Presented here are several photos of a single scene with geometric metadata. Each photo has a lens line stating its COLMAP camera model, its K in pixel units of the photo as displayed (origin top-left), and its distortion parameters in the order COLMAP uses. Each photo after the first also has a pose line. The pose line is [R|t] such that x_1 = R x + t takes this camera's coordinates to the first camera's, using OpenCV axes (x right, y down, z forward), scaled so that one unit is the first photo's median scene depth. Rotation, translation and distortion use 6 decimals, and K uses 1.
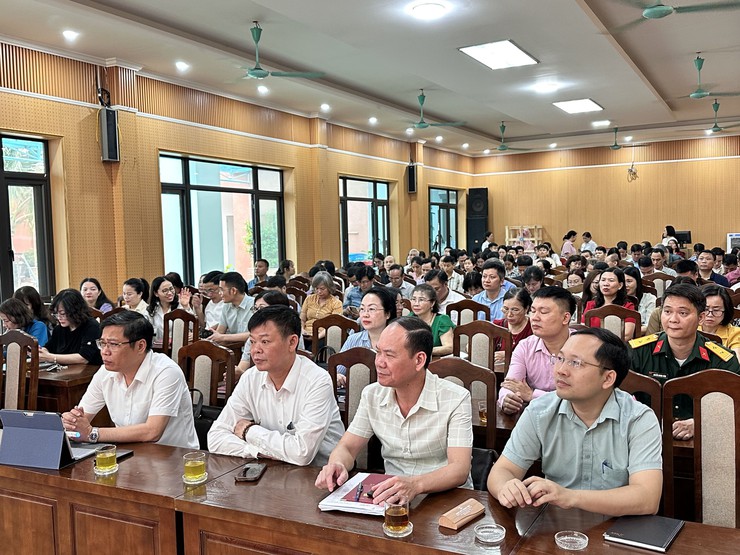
lens RADIAL K [[726.5, 0, 370.0], [0, 726.5, 277.5], [0, 0, 1]] dist [0.002982, 0.000798]
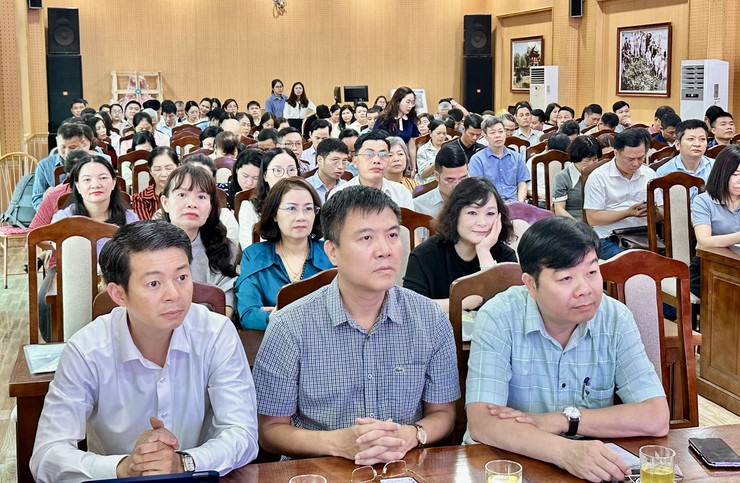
lens RADIAL K [[1039.0, 0, 370.0], [0, 1039.0, 241.5], [0, 0, 1]] dist [0.009445, 0.014688]
pose [[0.746096, -0.063613, 0.662793, -0.281790], [0.004716, 0.995906, 0.090275, -0.001131], [-0.665822, -0.064228, 0.743341, 0.143716]]
